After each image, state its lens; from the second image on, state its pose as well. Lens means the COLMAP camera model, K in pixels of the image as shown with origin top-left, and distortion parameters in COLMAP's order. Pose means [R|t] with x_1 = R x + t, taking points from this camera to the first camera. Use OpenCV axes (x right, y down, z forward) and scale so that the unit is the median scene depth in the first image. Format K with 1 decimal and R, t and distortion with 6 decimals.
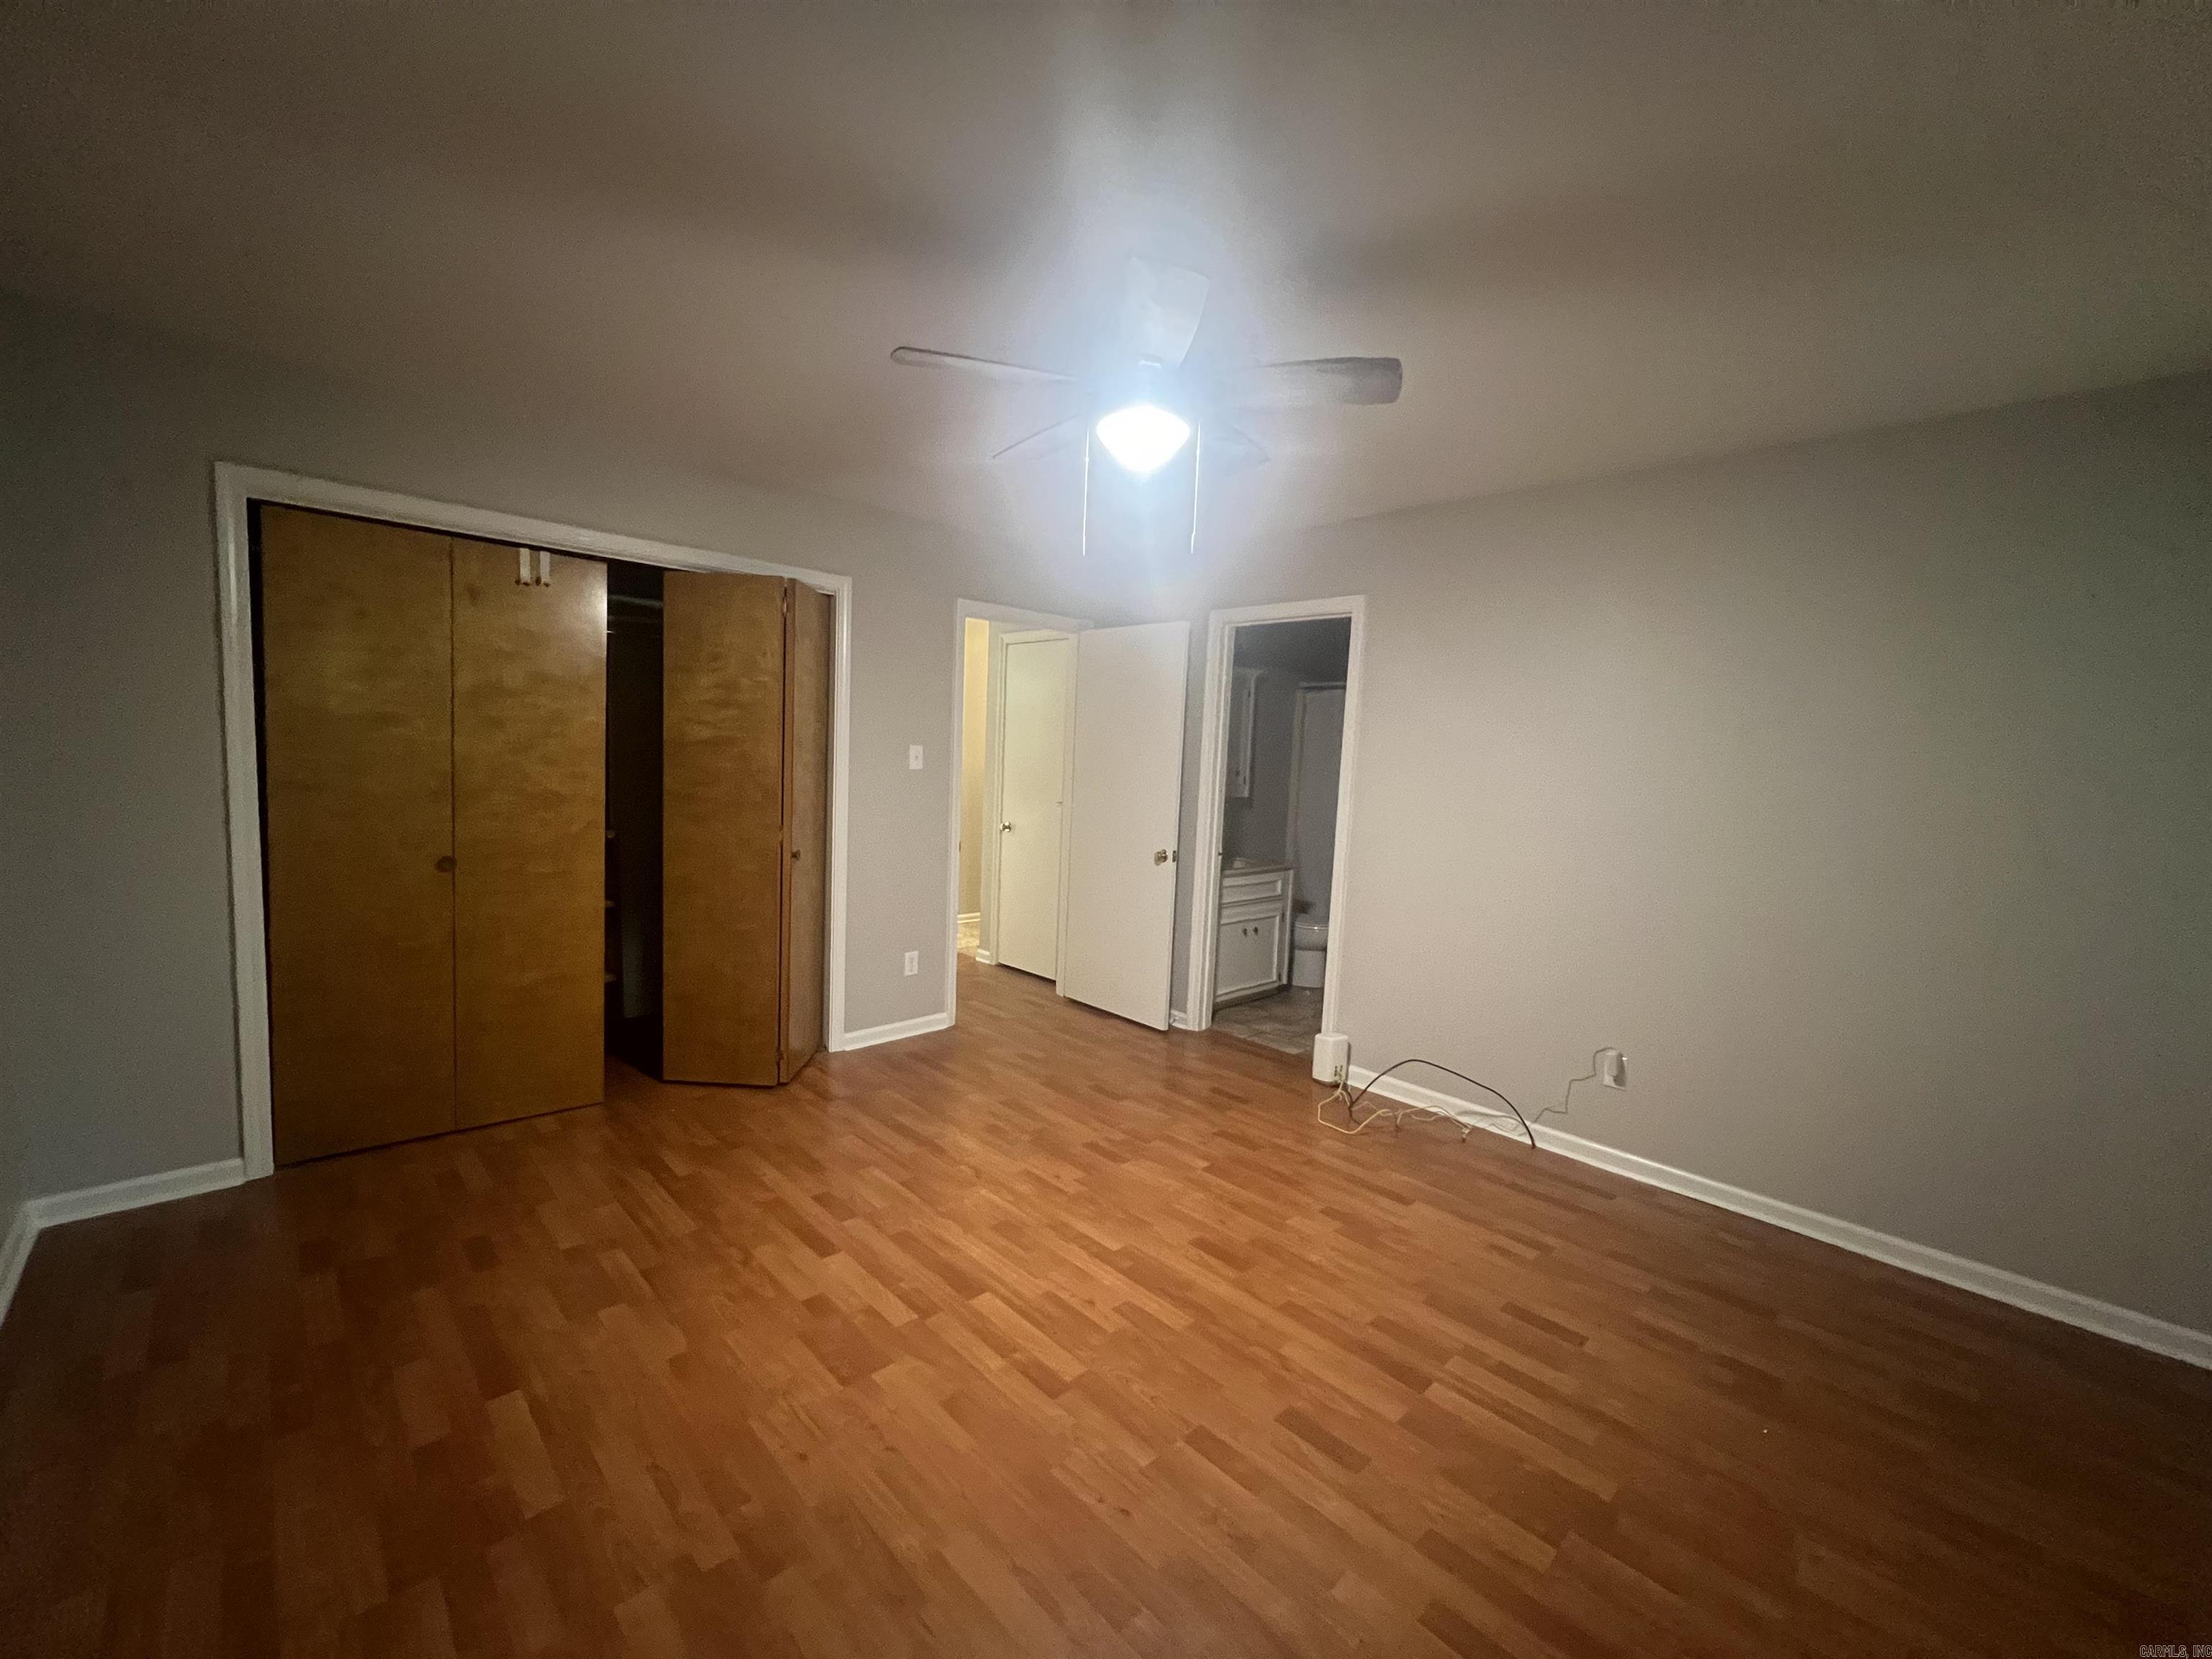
lens RADIAL K [[884.7, 0, 1106.0], [0, 884.7, 829.5], [0, 0, 1]] dist [0.000672, 0.000217]
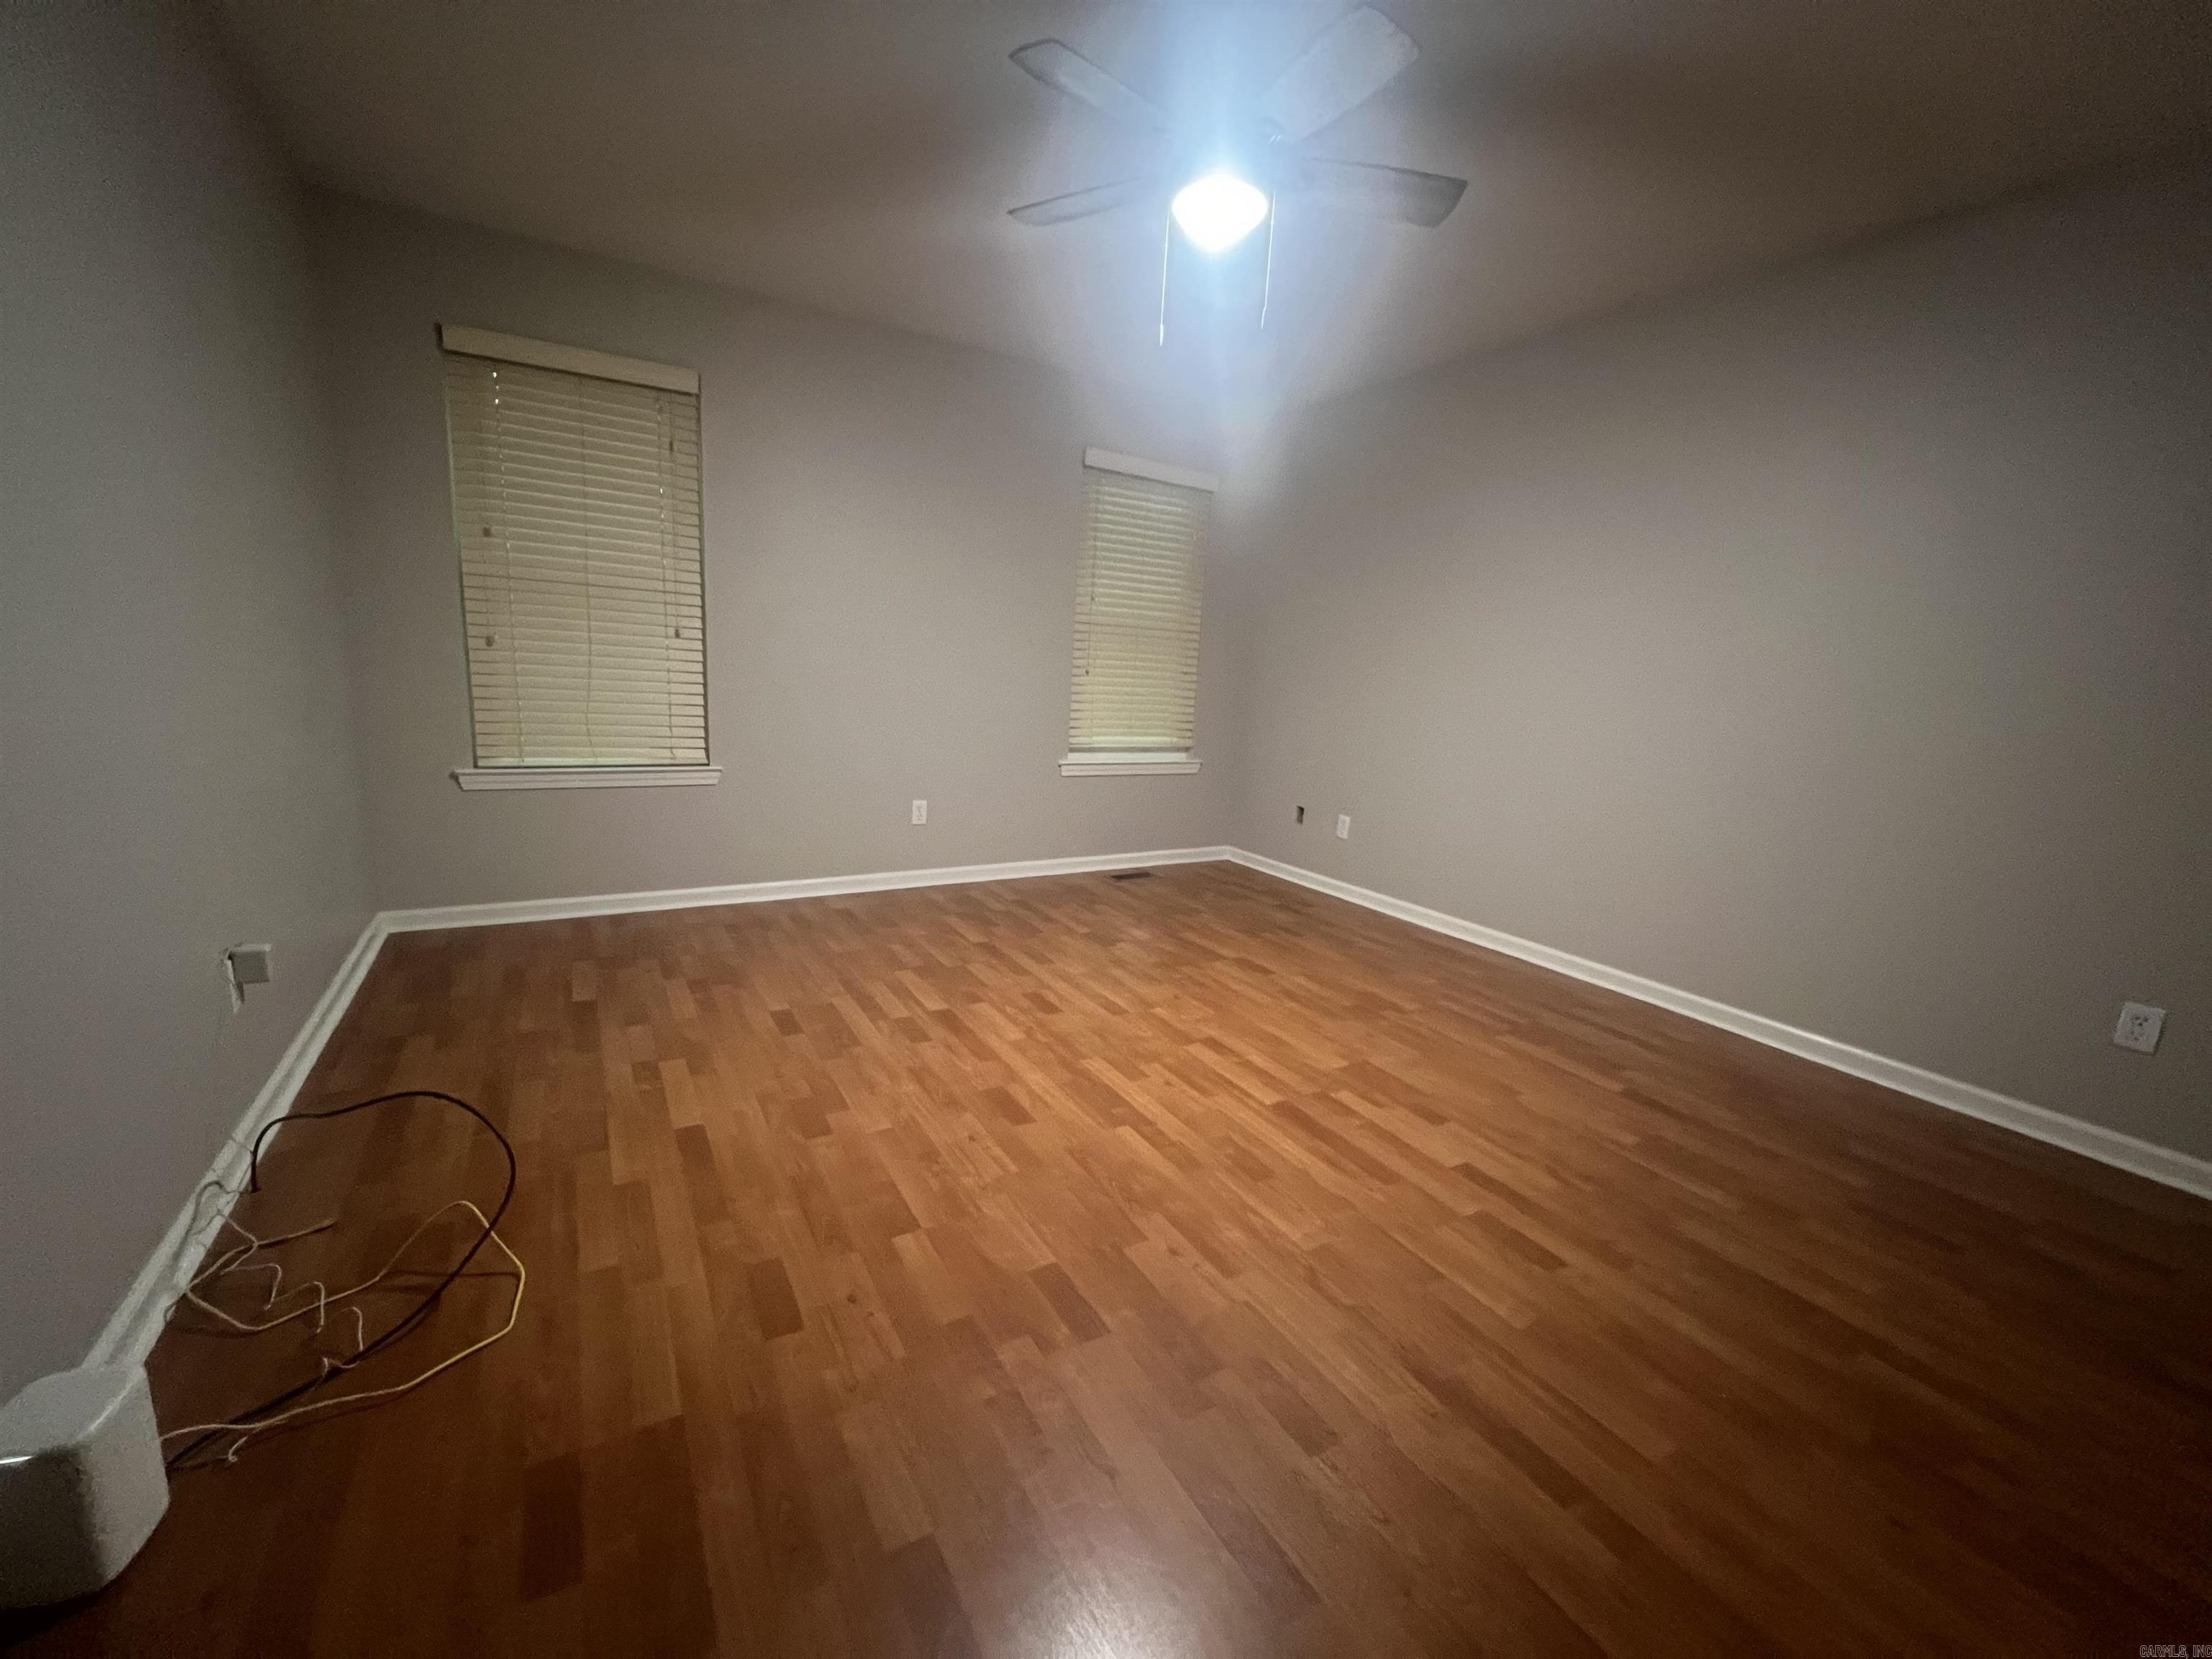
lens RADIAL K [[884.7, 0, 1106.0], [0, 884.7, 829.5], [0, 0, 1]] dist [0.000672, 0.000217]
pose [[-0.967449, -0.142303, 0.209267, -0.113904], [-0.078238, 0.954598, 0.287439, -0.047292], [-0.240669, 0.261710, -0.934659, 1.785009]]
